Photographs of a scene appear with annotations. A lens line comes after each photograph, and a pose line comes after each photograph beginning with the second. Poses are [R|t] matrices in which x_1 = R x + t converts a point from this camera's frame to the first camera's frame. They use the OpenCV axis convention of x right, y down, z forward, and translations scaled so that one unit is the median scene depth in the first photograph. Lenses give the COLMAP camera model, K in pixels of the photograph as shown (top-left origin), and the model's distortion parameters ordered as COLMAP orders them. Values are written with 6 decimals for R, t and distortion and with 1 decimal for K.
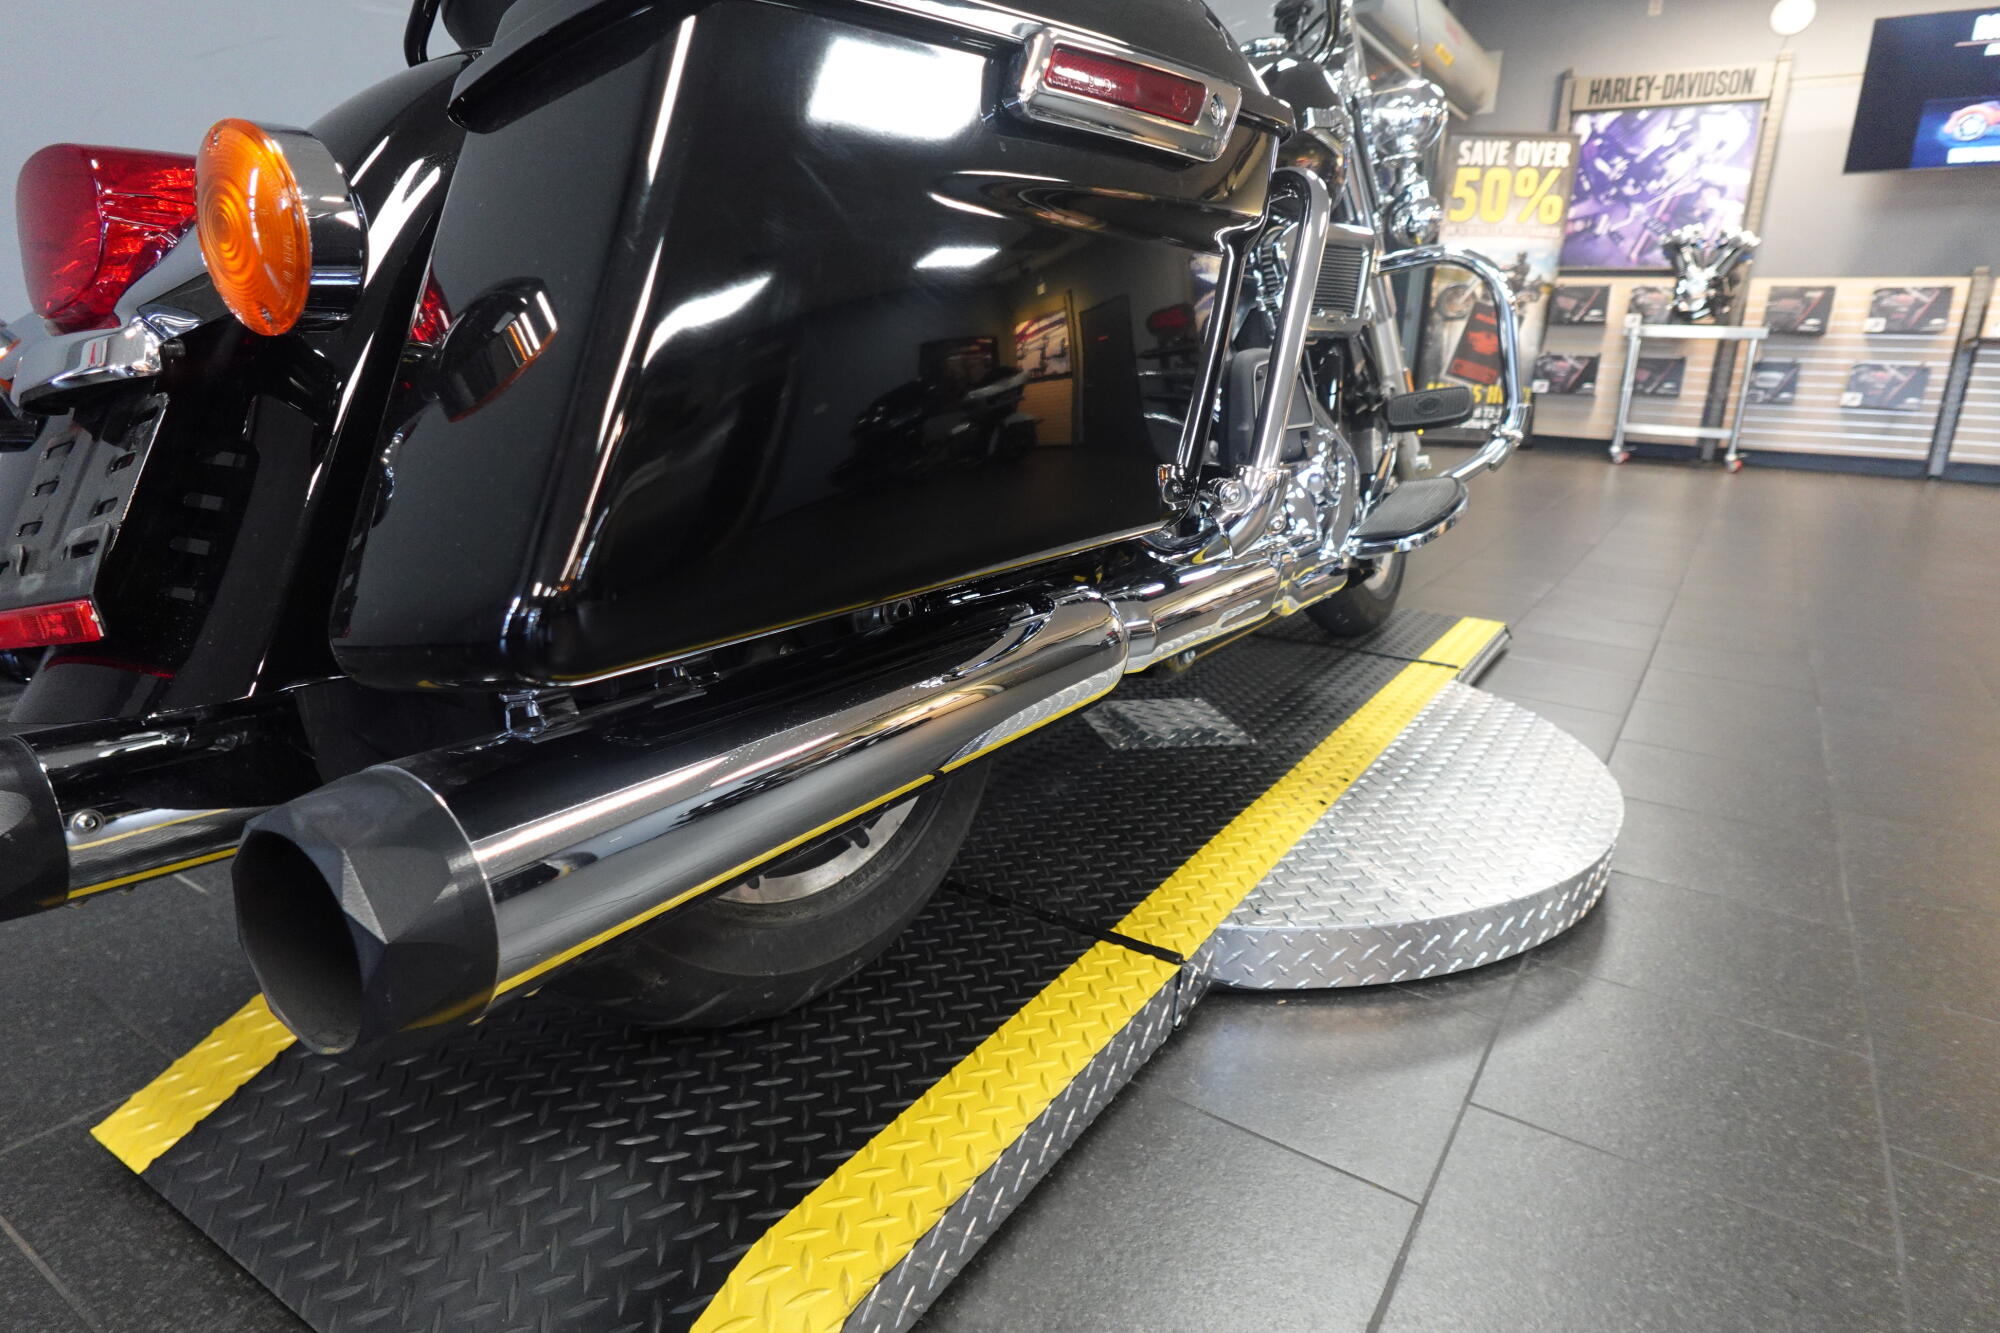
lens RADIAL K [[1136.8, 0, 1000.0], [0, 1136.8, 666.5], [0, 0, 1]] dist [0.003796, -0.002724]
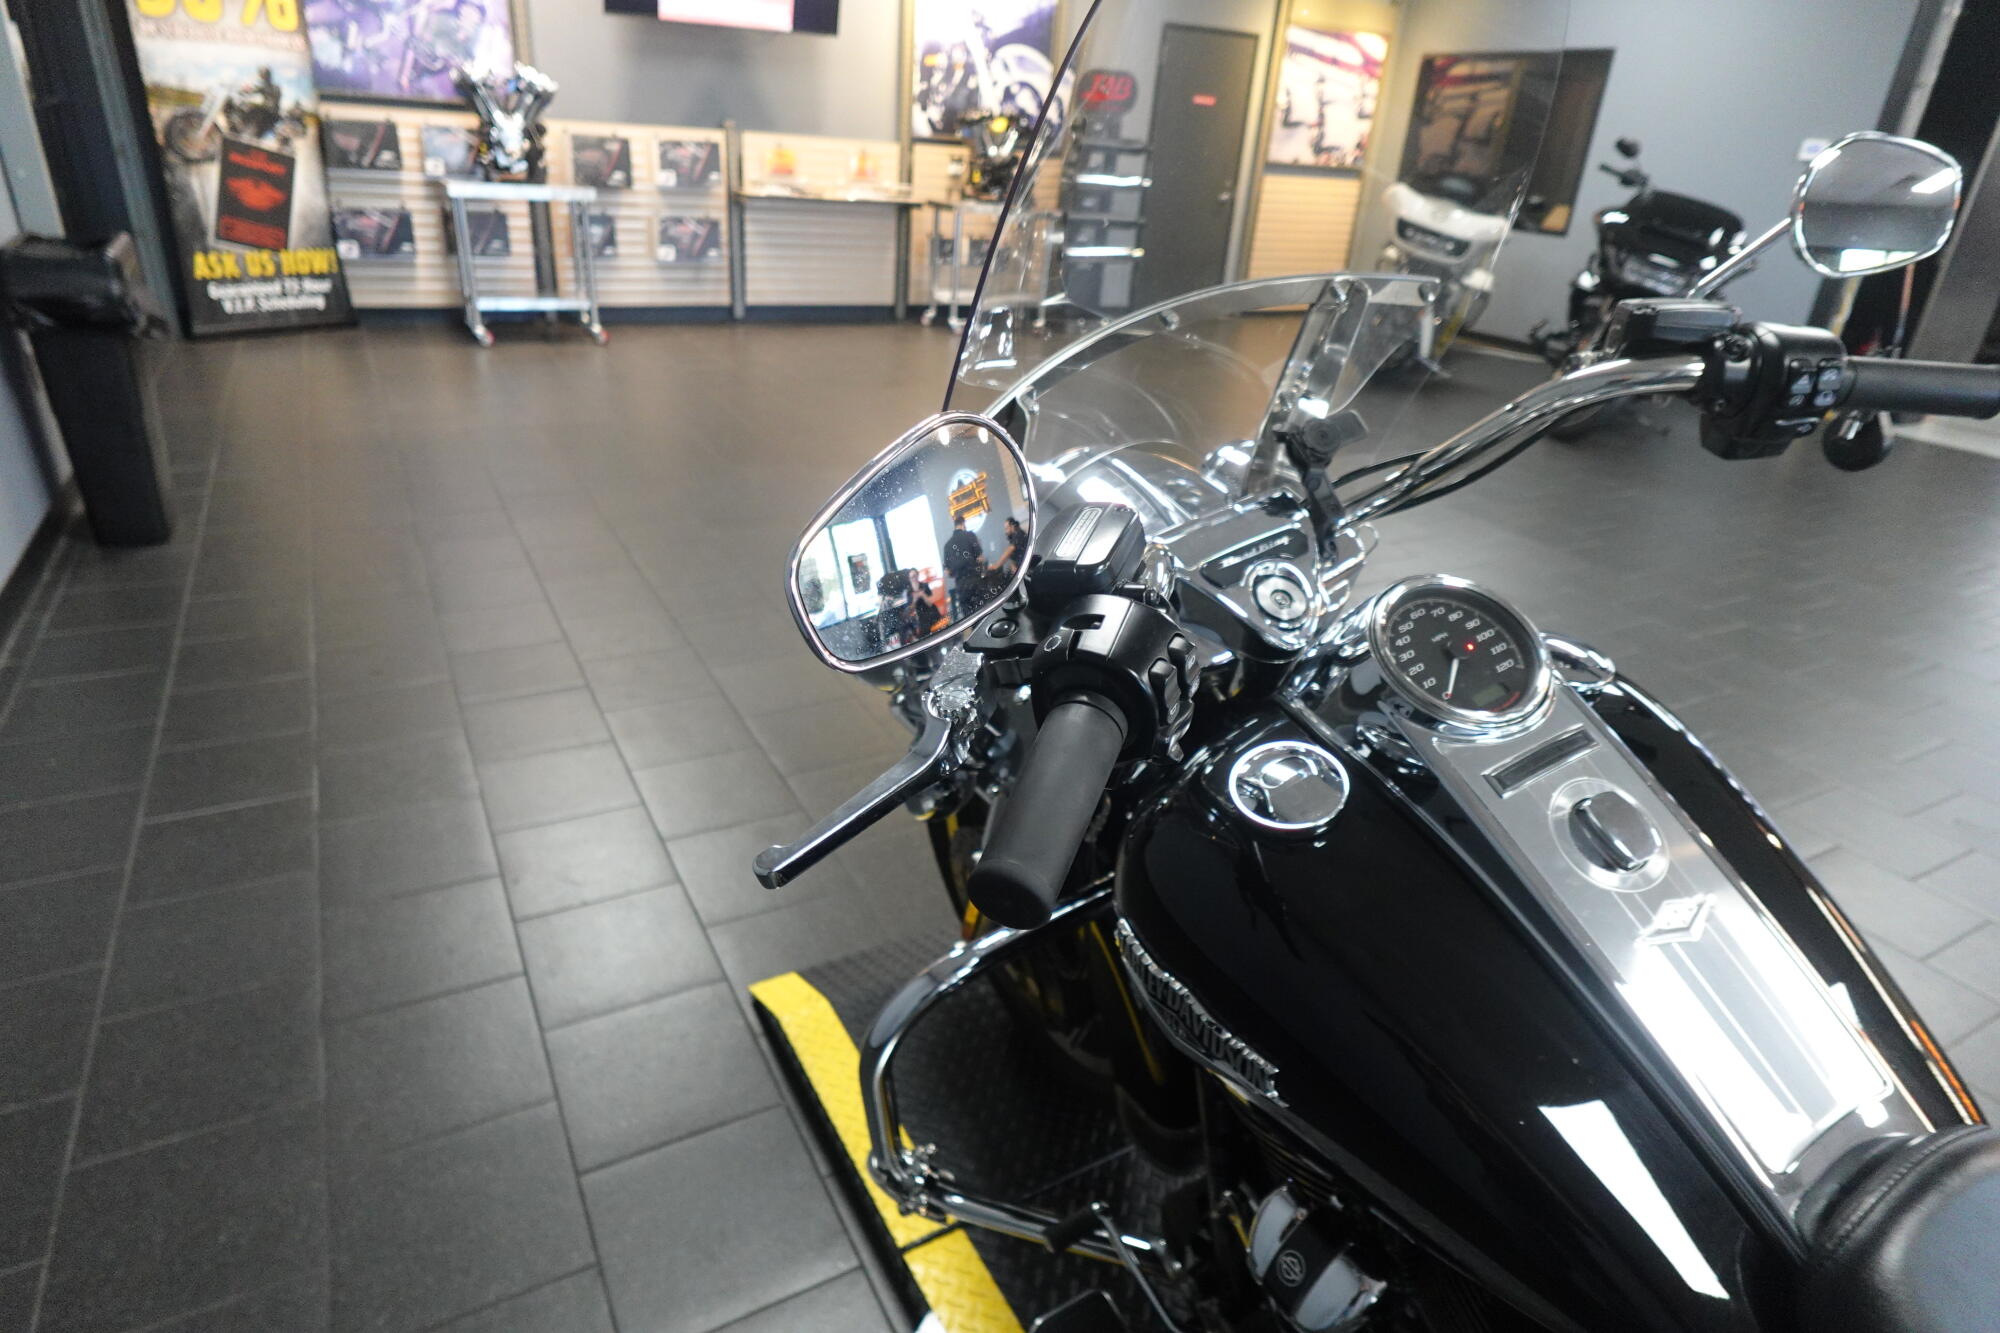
lens RADIAL K [[1138.7, 0, 1000.5], [0, 1138.7, 665.2], [0, 0, 1]] dist [0.003047, -0.001581]
pose [[0.465545, -0.382648, 0.798028, -0.068289], [0.187297, 0.923875, 0.333727, -0.165100], [-0.864978, -0.005897, 0.501775, 0.205706]]
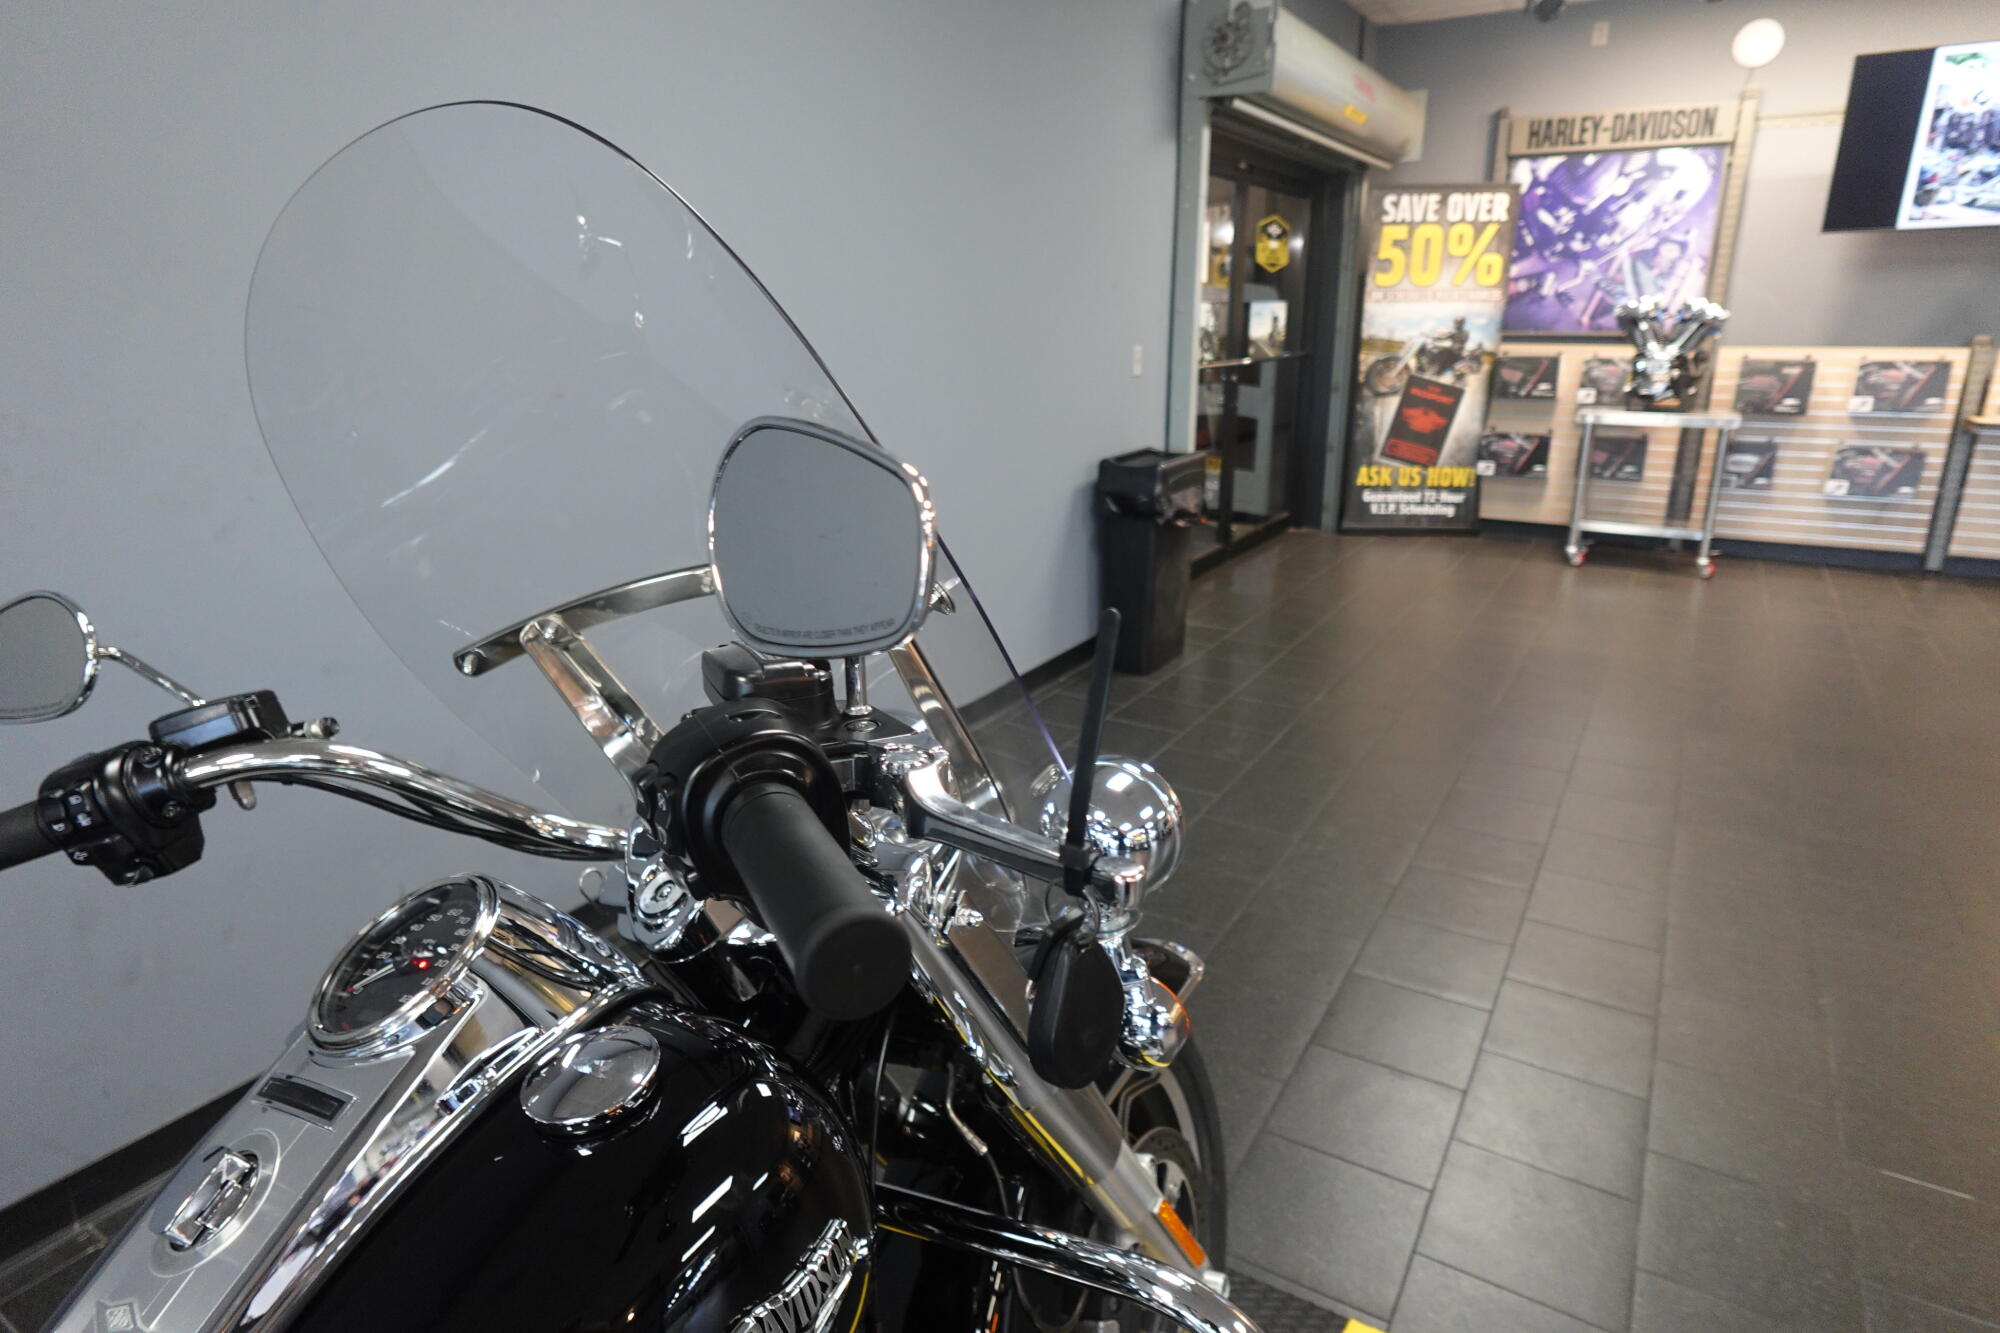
lens RADIAL K [[1137.9, 0, 999.0], [0, 1137.9, 669.8], [0, 0, 1]] dist [0.003178, -0.002067]
pose [[0.998487, -0.051836, 0.018349, 0.076546], [0.051188, 0.998104, 0.034193, -0.146211], [-0.020086, -0.033202, 0.999247, 0.124480]]
